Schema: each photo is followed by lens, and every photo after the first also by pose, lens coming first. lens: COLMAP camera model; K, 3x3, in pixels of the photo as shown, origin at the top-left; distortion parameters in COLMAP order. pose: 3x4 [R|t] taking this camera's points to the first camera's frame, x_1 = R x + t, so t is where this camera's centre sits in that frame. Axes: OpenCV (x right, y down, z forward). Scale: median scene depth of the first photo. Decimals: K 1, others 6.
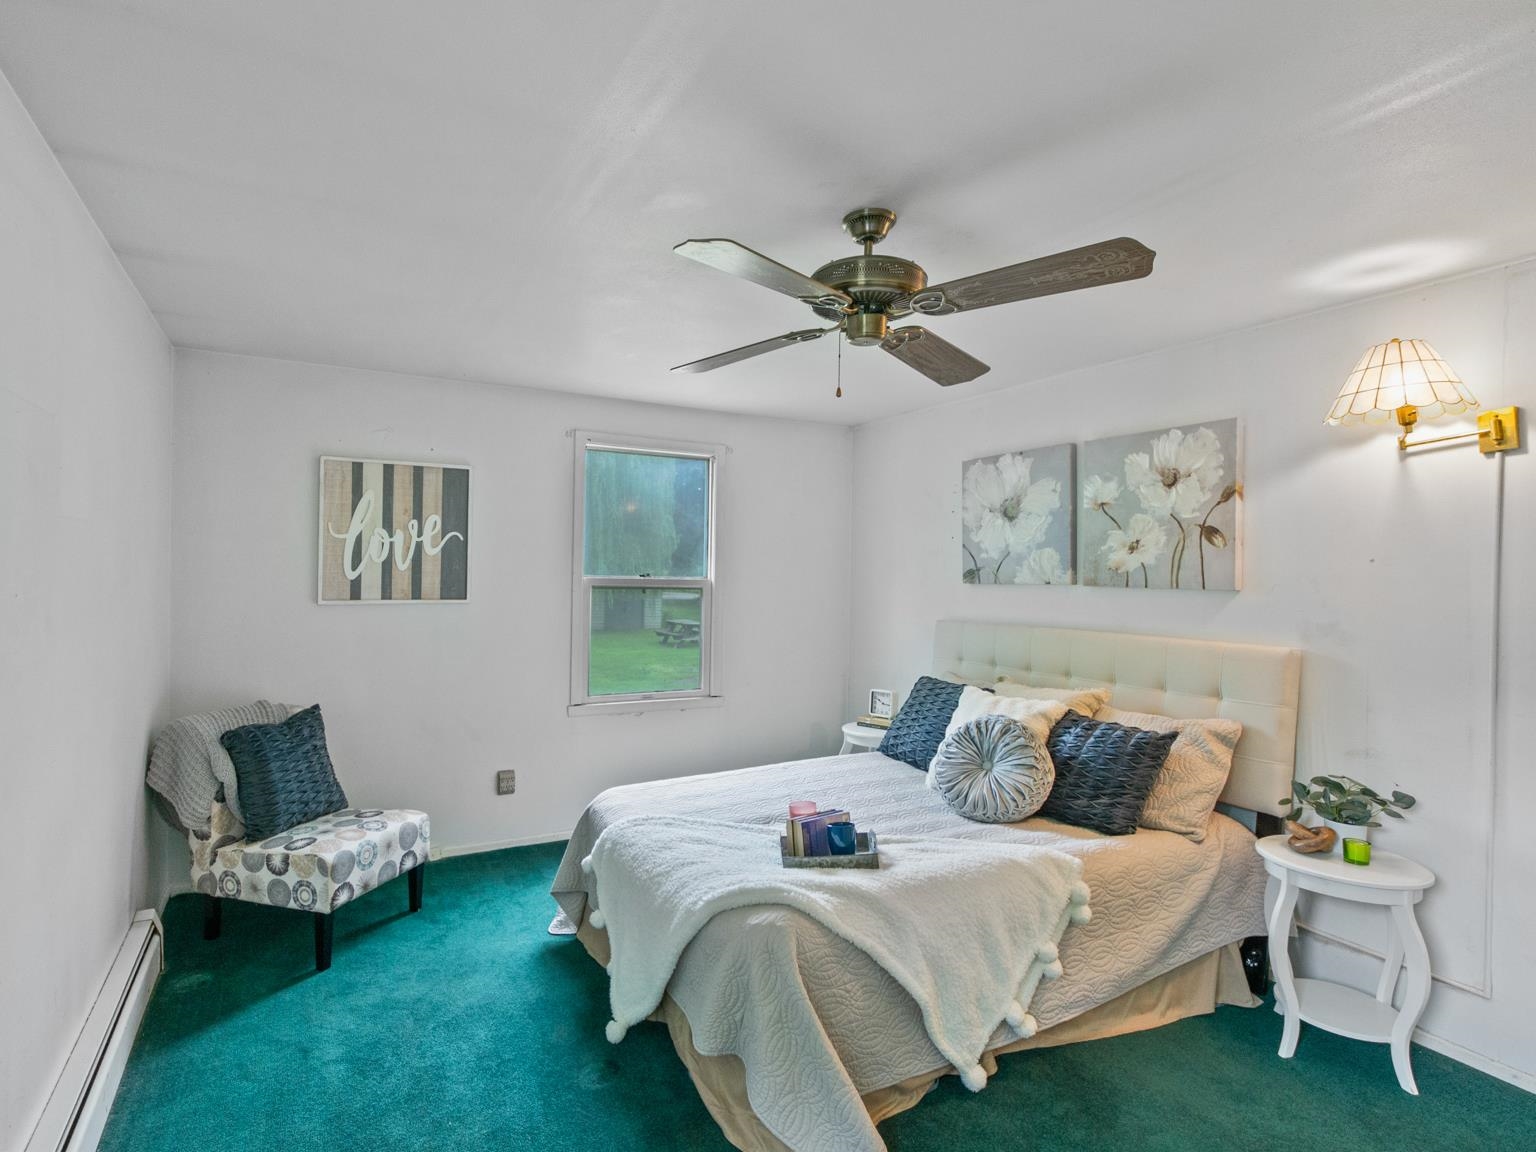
lens RADIAL K [[781.5, 0, 768.0], [0, 781.5, 576.0], [0, 0, 1]] dist [0.006039, 0.000299]
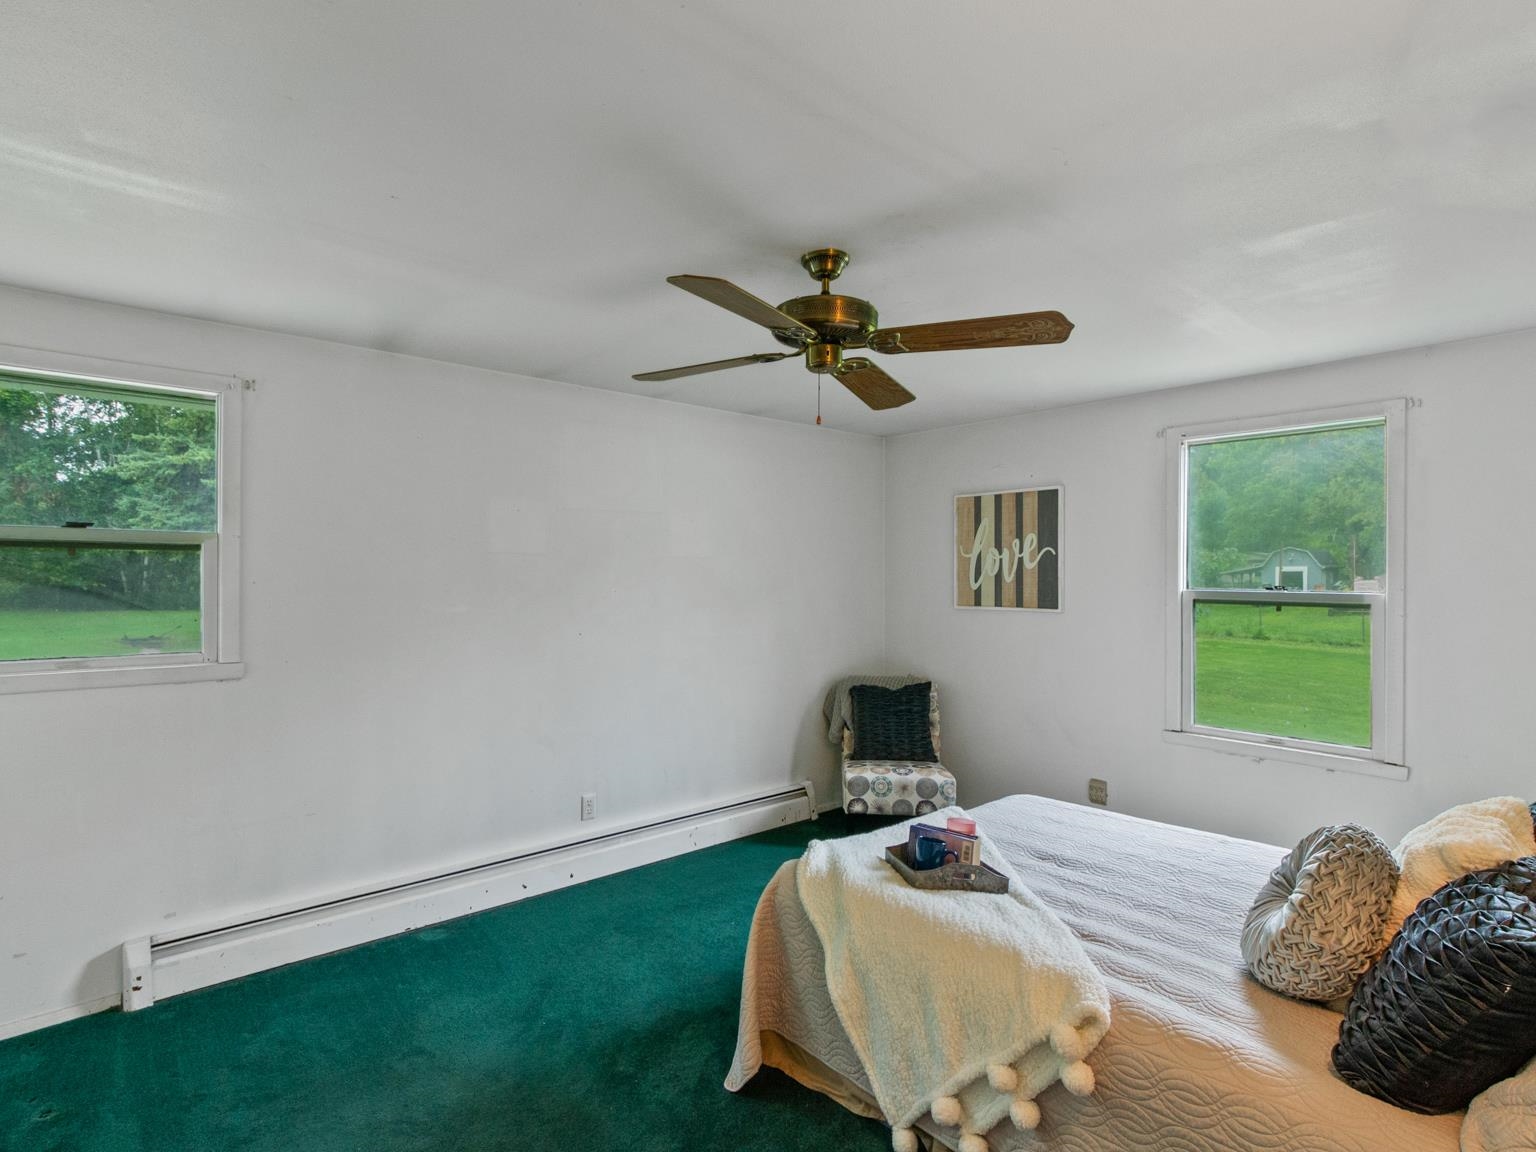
lens RADIAL K [[848.0, 0, 768.0], [0, 848.0, 576.0], [0, 0, 1]] dist [0.026465, -0.000323]
pose [[0.201806, -0.010619, -0.979368, 0.727709], [-0.008378, 0.999886, -0.012568, 0.002617], [0.979390, 0.010742, 0.201694, 0.388873]]
